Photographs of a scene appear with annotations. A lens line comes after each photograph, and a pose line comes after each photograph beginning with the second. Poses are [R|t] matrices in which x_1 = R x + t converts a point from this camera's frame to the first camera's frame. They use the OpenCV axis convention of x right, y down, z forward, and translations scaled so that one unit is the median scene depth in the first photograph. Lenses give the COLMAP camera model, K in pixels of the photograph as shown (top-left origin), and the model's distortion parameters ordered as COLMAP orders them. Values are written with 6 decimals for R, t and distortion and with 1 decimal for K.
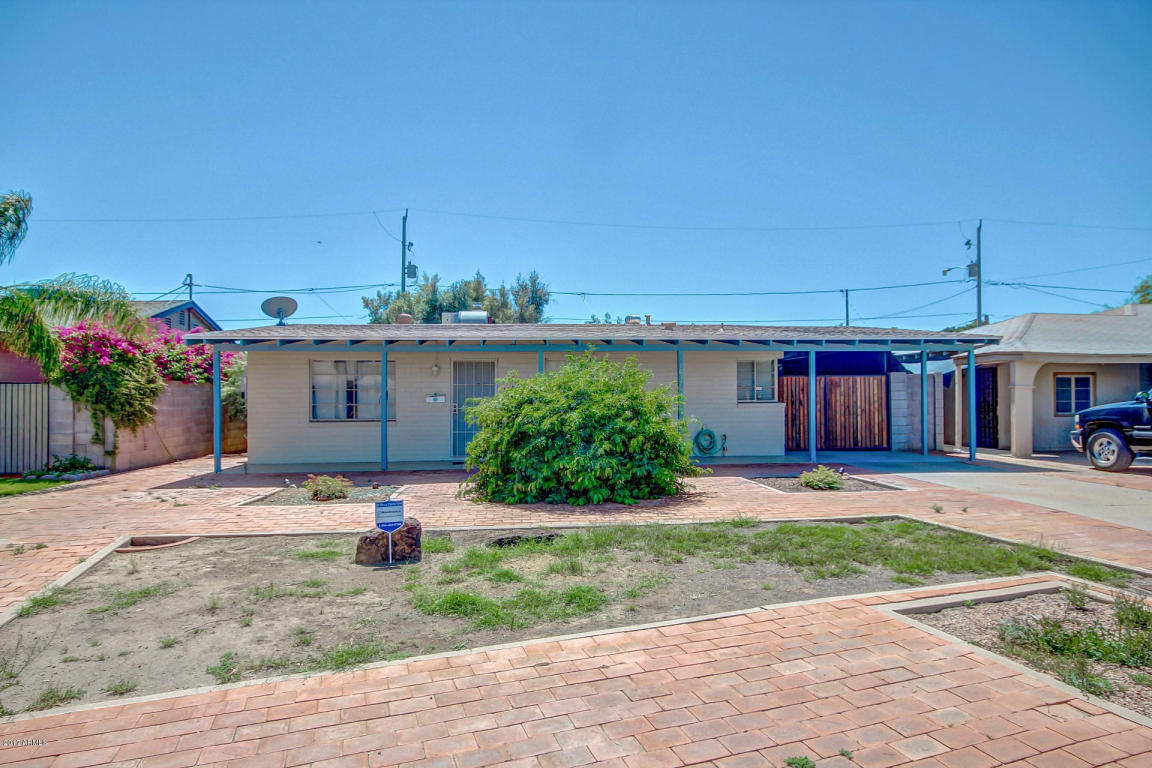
lens RADIAL K [[652.5, 0, 566.0], [0, 652.5, 386.4], [0, 0, 1]] dist [0.010562, 0.002799]
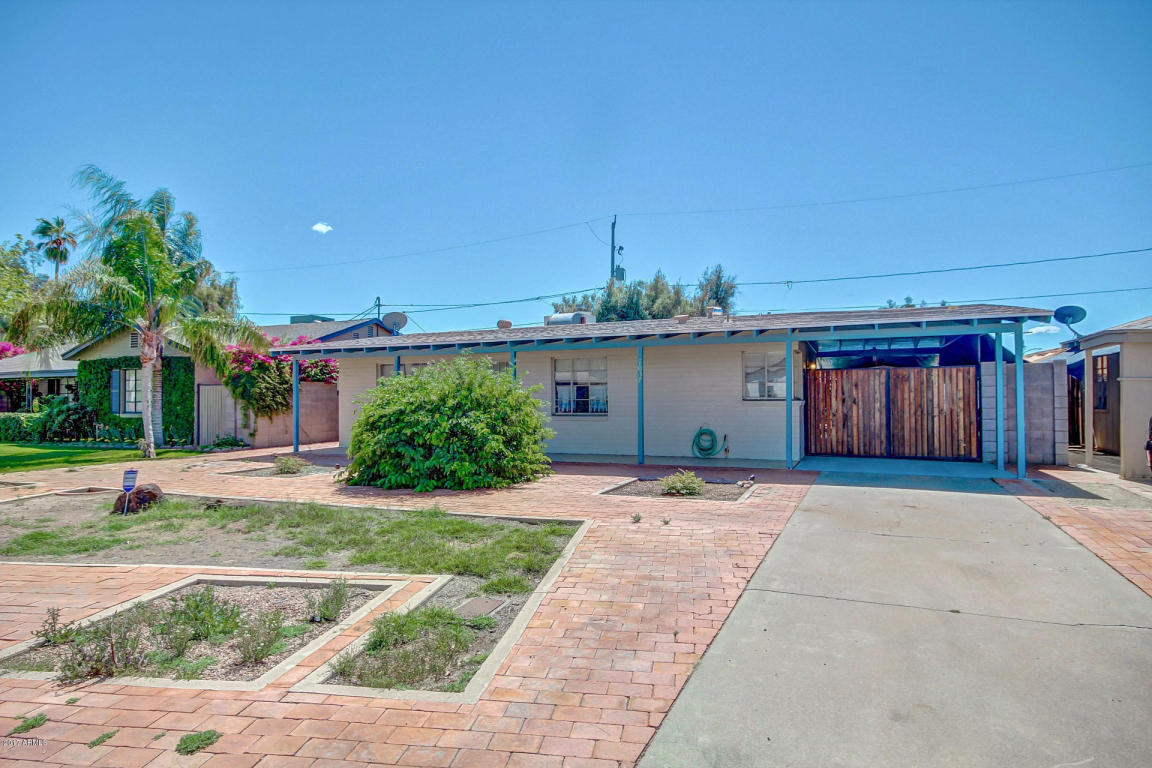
lens RADIAL K [[652.5, 0, 565.0], [0, 652.5, 385.8], [0, 0, 1]] dist [0.010562, 0.002799]
pose [[0.880117, -0.006890, -0.474707, 0.493185], [0.009534, 0.999950, 0.003164, -0.000547], [0.474661, -0.007311, 0.880138, 0.084319]]
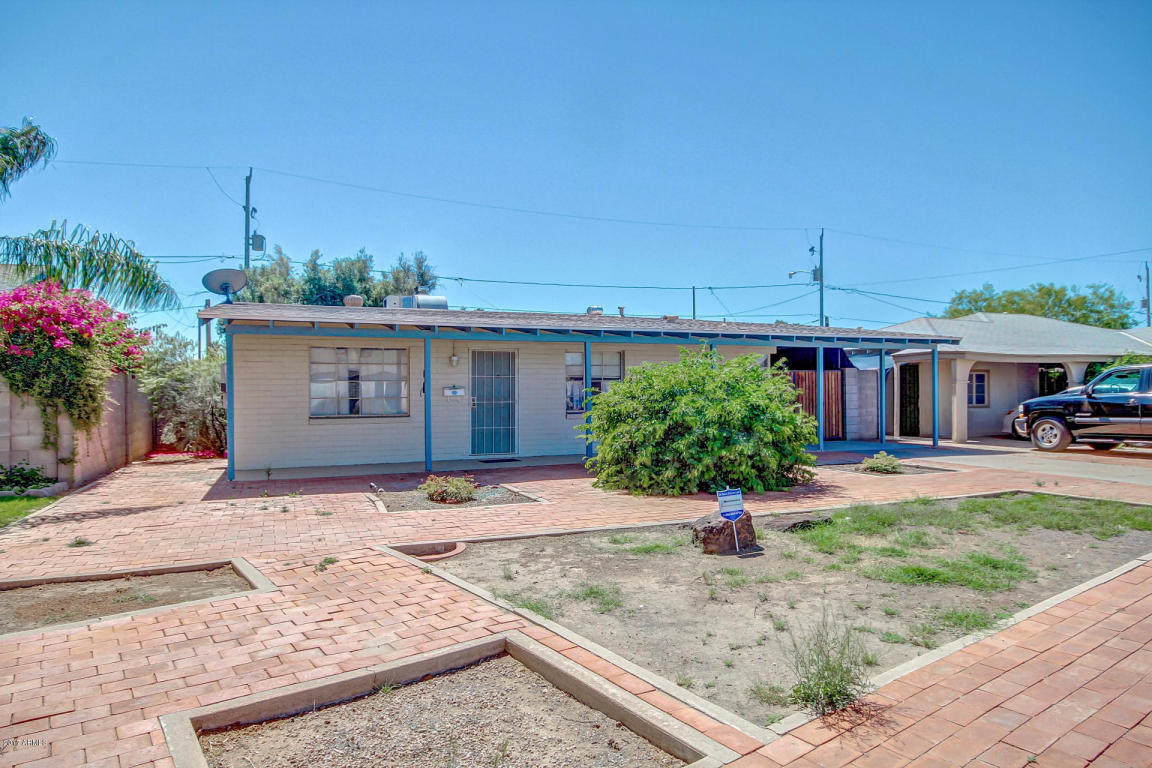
lens RADIAL K [[707.2, 0, 566.9], [0, 707.2, 379.9], [0, 0, 1]] dist [0.016202, 0.003473]
pose [[0.954438, 0.005804, 0.298351, -0.341876], [-0.005314, 0.999983, -0.002452, 0.004157], [-0.298360, 0.000755, 0.954453, 0.014494]]
